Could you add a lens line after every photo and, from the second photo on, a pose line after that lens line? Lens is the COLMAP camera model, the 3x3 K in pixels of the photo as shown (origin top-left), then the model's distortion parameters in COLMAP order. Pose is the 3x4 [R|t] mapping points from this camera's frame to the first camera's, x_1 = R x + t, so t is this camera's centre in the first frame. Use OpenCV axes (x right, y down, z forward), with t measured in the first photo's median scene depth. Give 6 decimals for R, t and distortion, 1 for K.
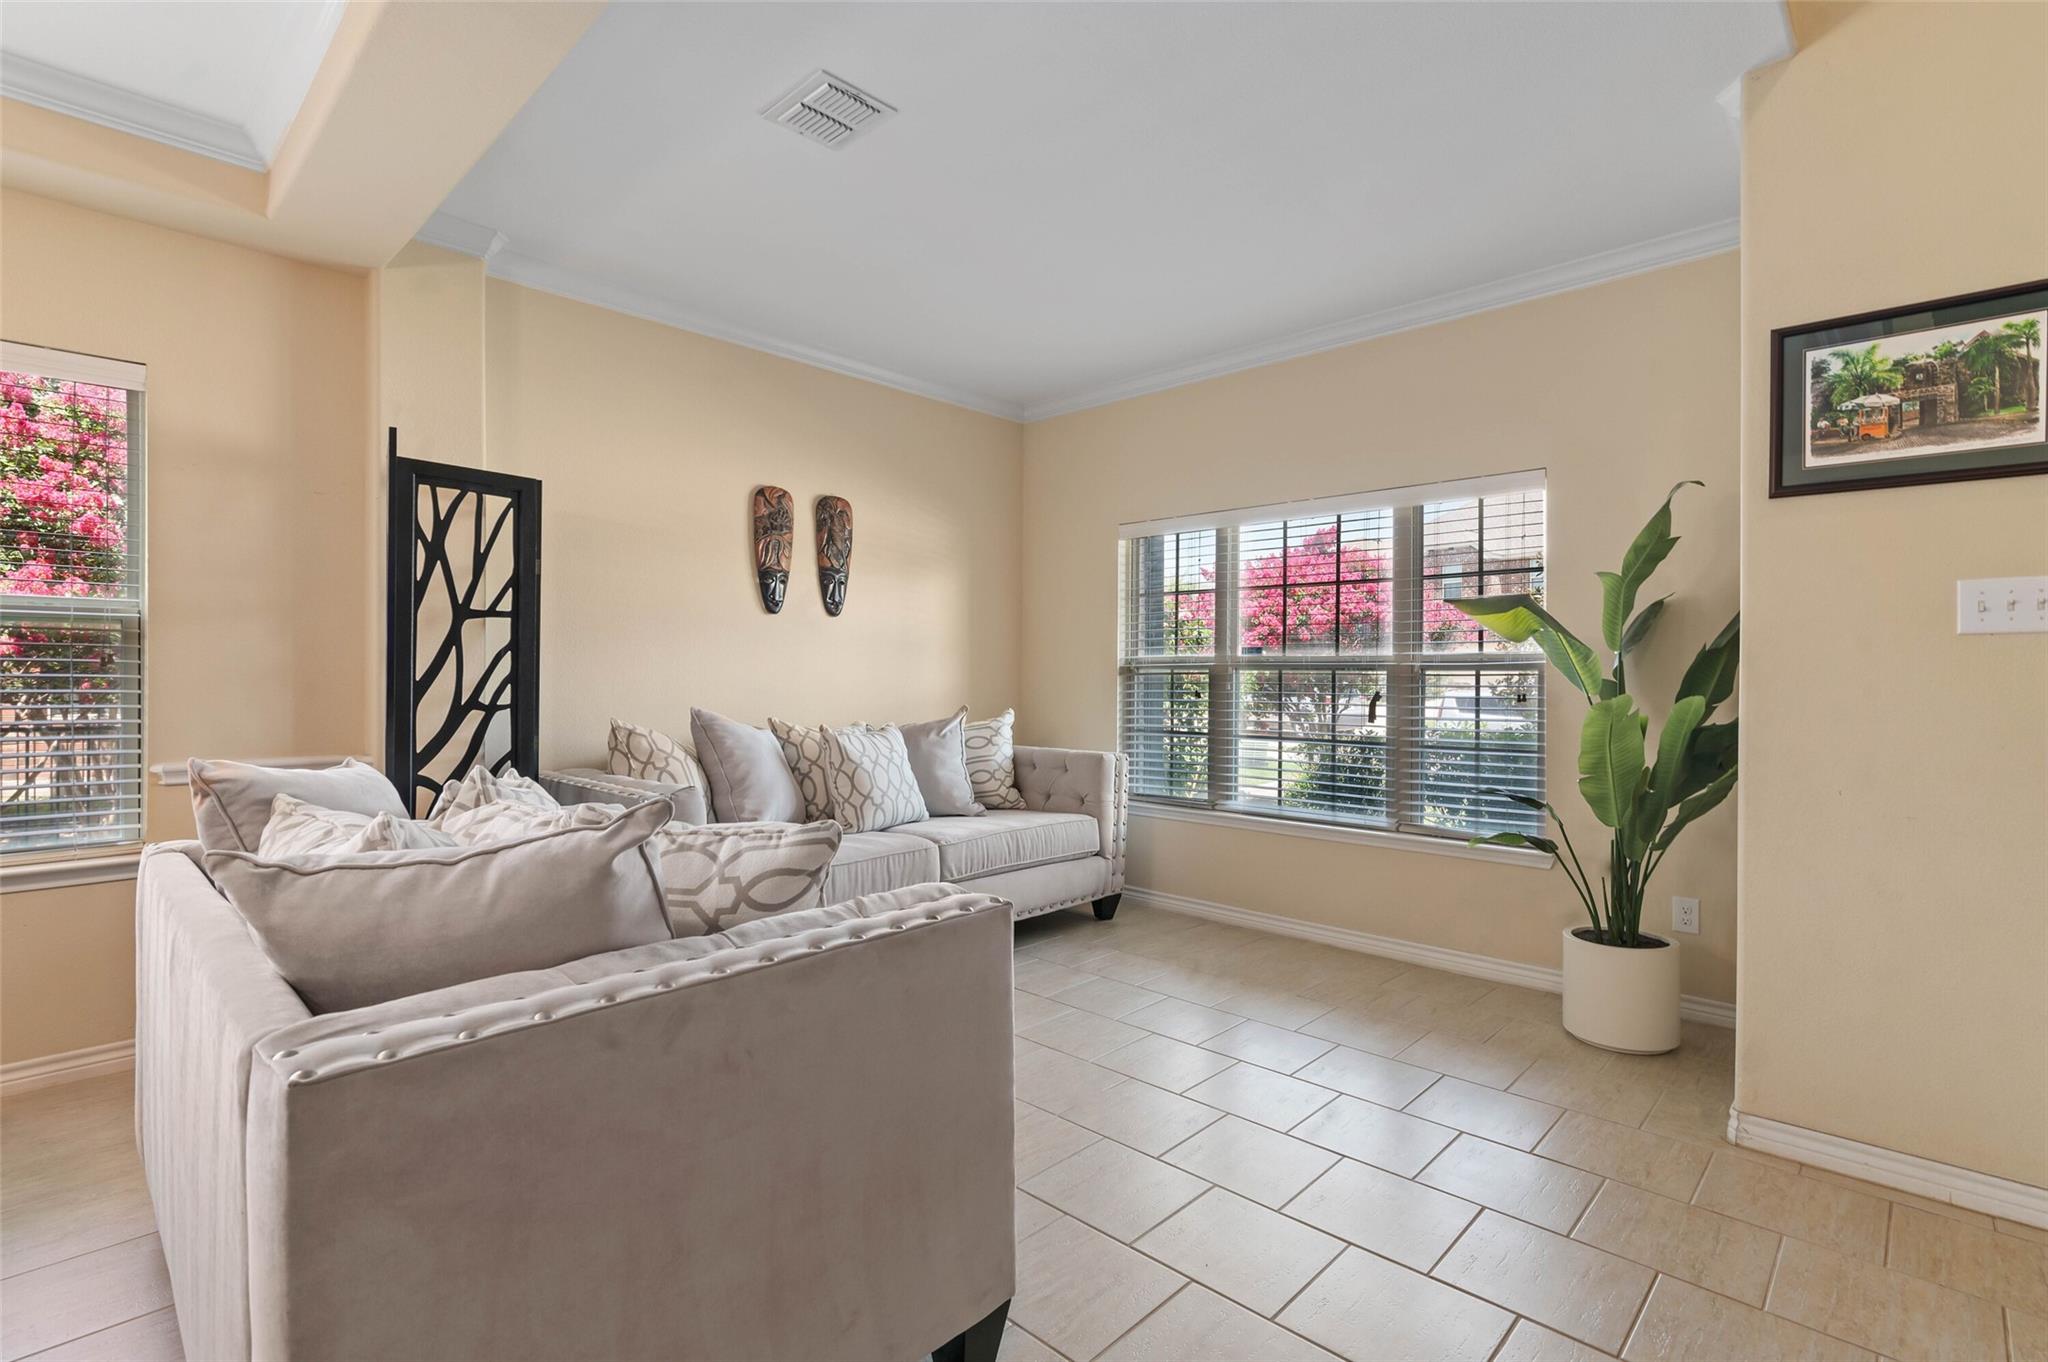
lens RADIAL K [[948.5, 0, 1024.0], [0, 948.5, 681.0], [0, 0, 1]] dist [-0.012576, 0.000022]
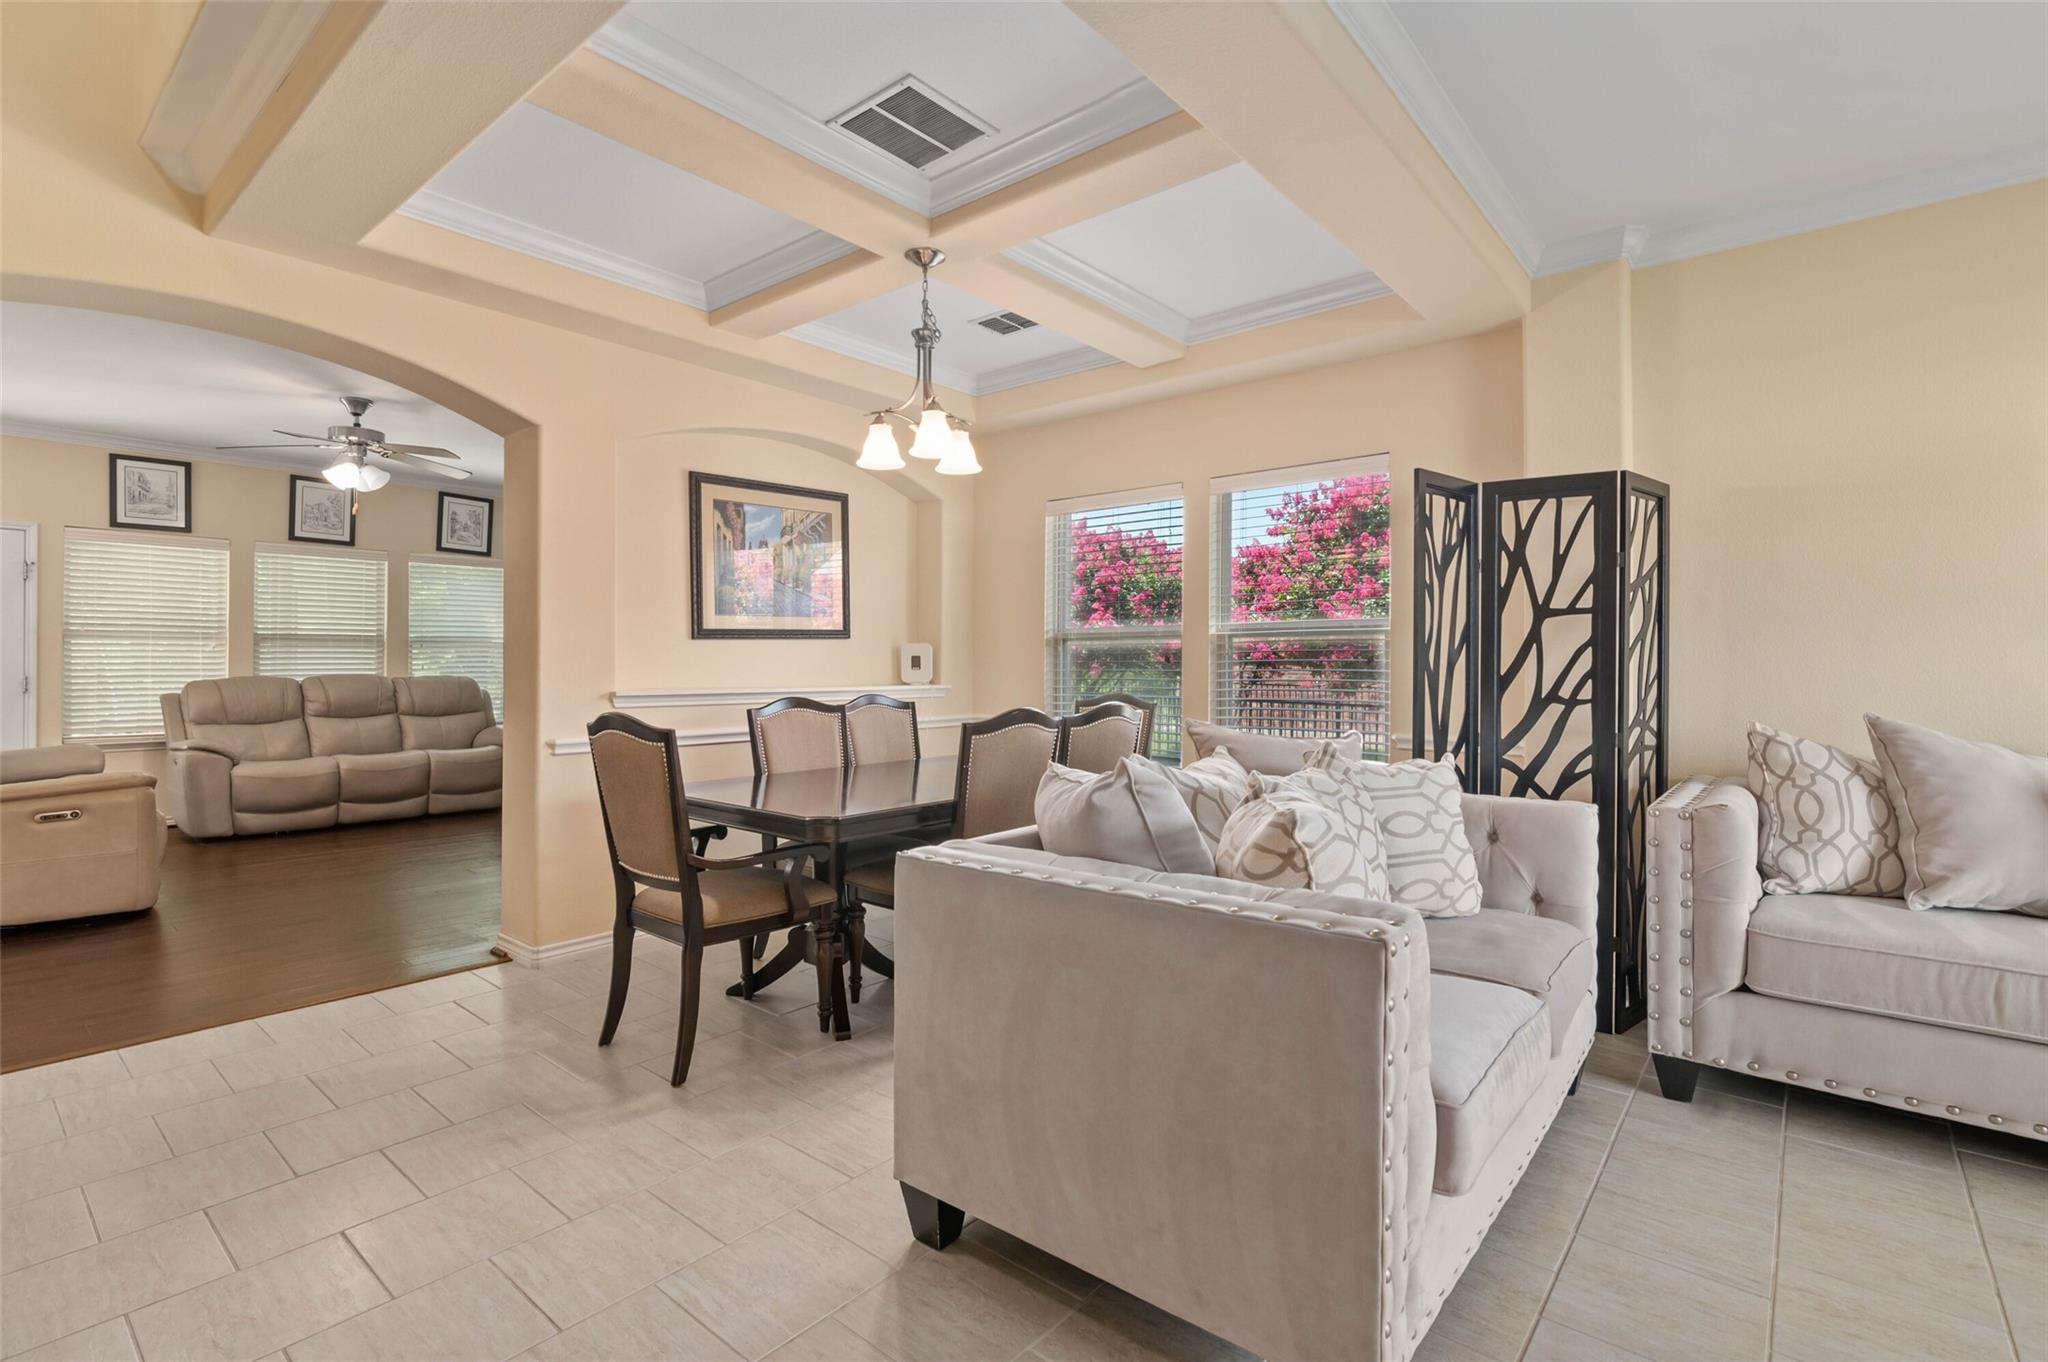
lens RADIAL K [[931.9, 0, 1026.1], [0, 931.9, 663.7], [0, 0, 1]] dist [-0.010324, 0.000229]
pose [[0.083634, -0.005956, -0.996479, 0.402842], [-0.009896, 0.999928, -0.006807, -0.000708], [0.996447, 0.010430, 0.083569, 0.318150]]
